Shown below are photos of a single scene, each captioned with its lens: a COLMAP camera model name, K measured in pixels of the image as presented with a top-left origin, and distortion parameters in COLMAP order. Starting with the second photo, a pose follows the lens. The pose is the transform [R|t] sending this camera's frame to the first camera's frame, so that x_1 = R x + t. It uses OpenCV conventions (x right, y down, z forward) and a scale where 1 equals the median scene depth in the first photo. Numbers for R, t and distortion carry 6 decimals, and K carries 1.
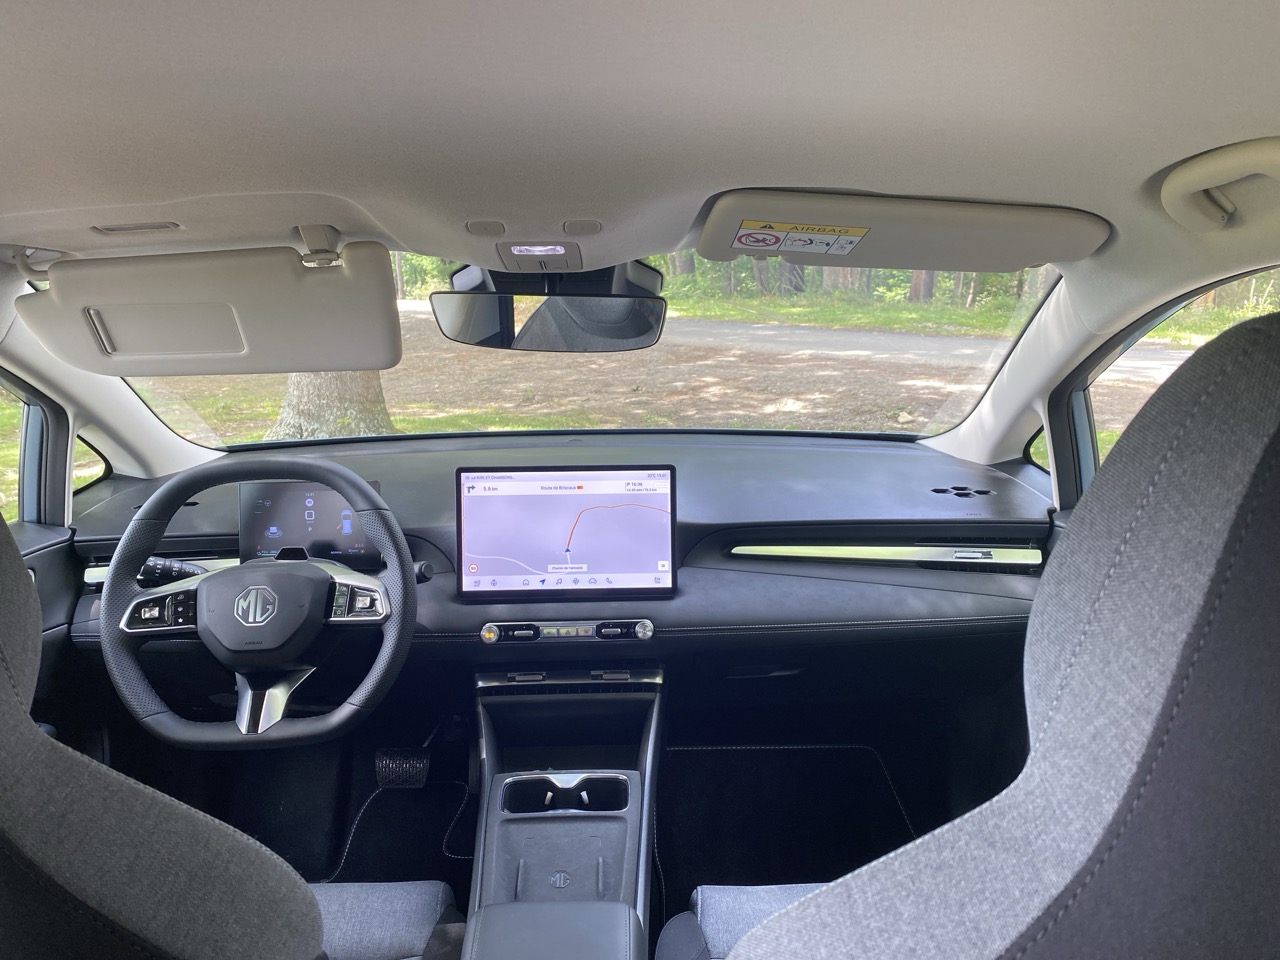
lens RADIAL K [[1009.5, 0, 637.9], [0, 1009.5, 485.0], [0, 0, 1]] dist [0.054000, -0.068501]
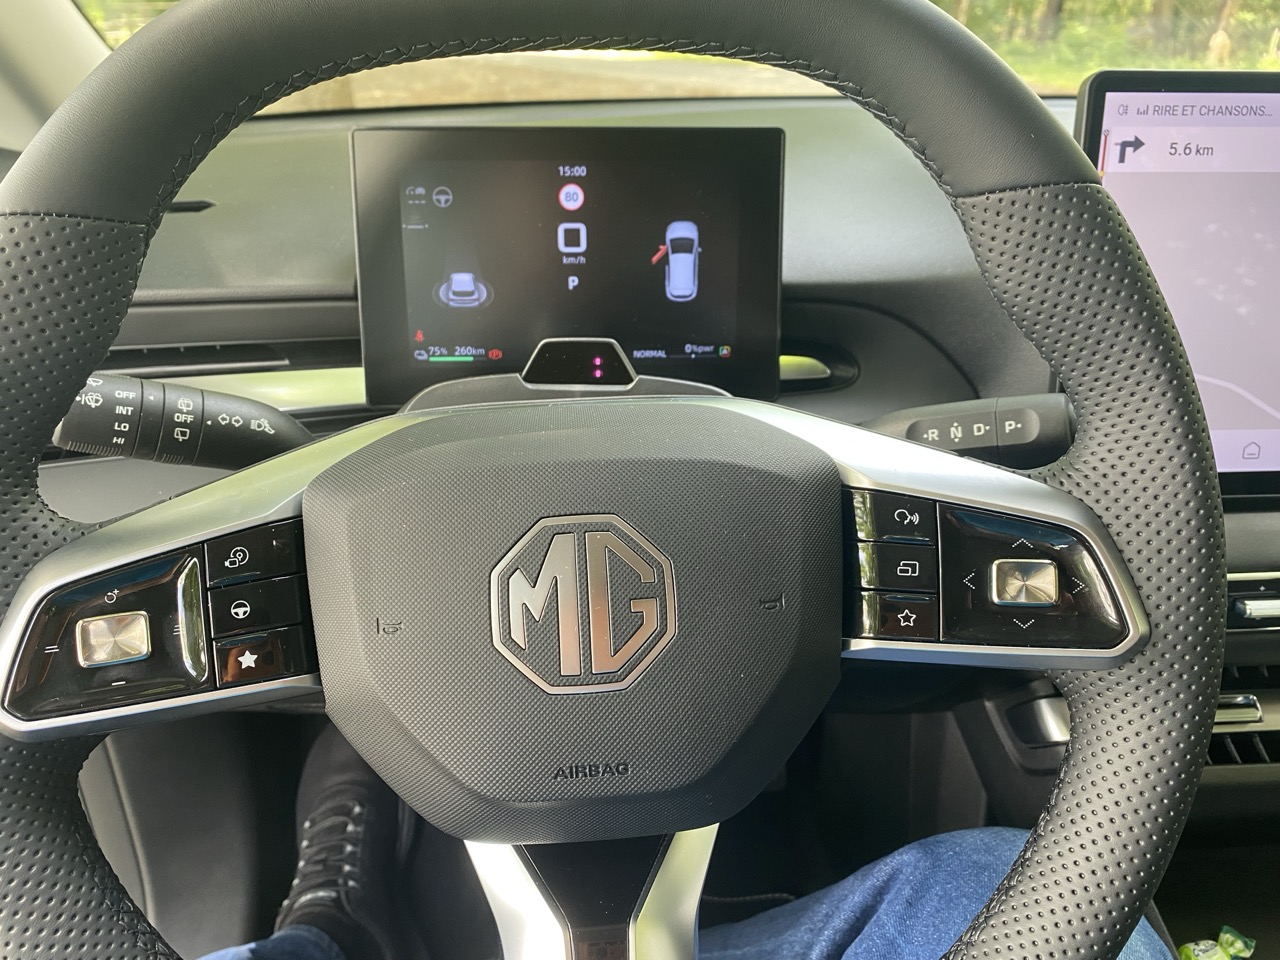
lens RADIAL K [[1009.5, 0, 637.9], [0, 1009.5, 485.0], [0, 0, 1]] dist [0.054000, -0.068501]
pose [[0.998974, 0.001369, 0.045256, -0.327087], [-0.010947, 0.977191, 0.212081, 0.039183], [-0.043934, -0.212359, 0.976204, 0.686588]]
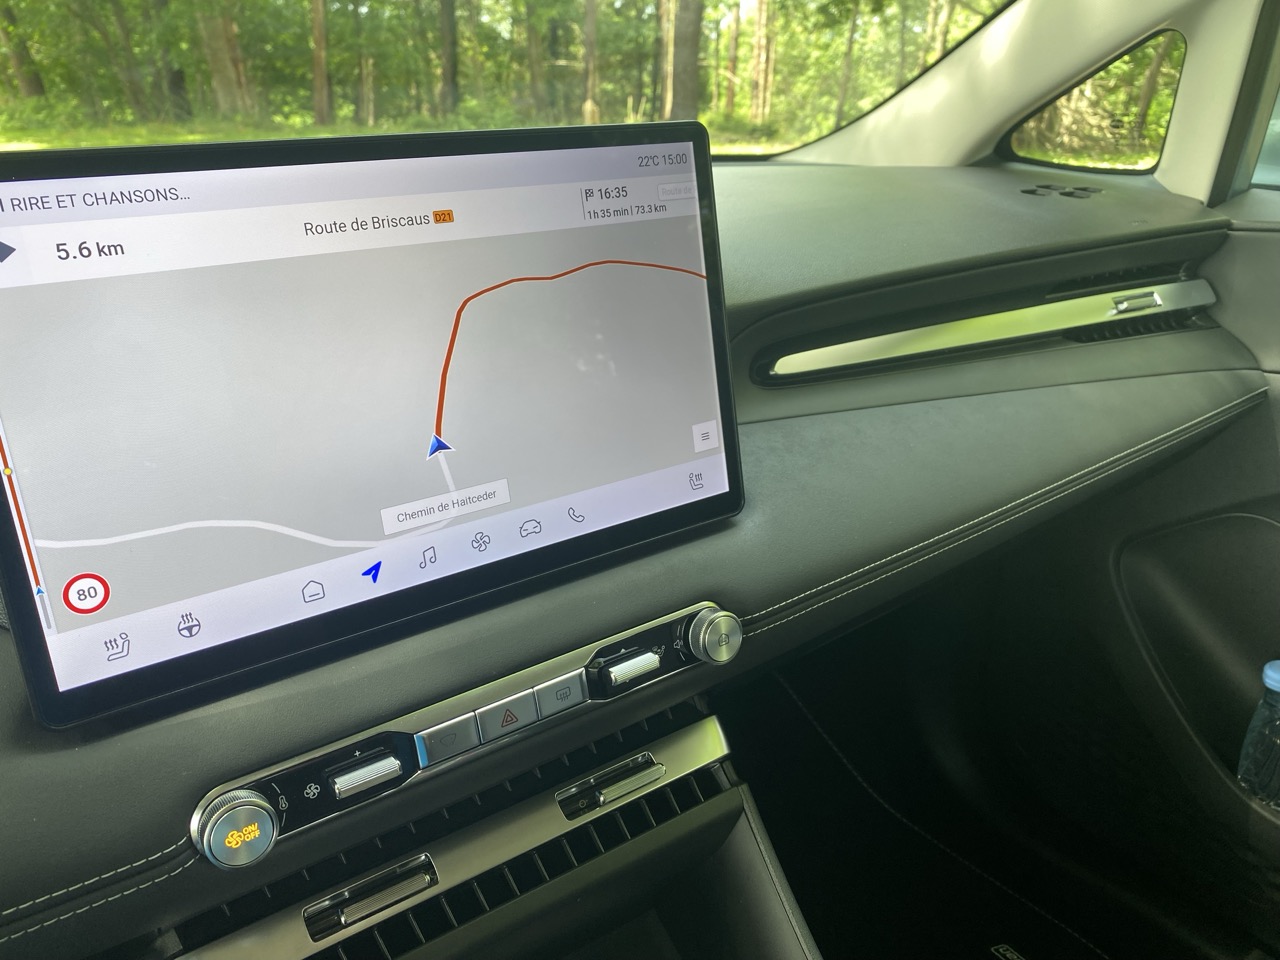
lens RADIAL K [[1009.5, 0, 637.9], [0, 1009.5, 485.0], [0, 0, 1]] dist [0.054000, -0.068501]
pose [[0.841684, -0.211557, 0.496801, -0.168397], [0.136748, 0.973573, 0.182906, 0.030901], [-0.522368, -0.086013, 0.848371, 0.729982]]
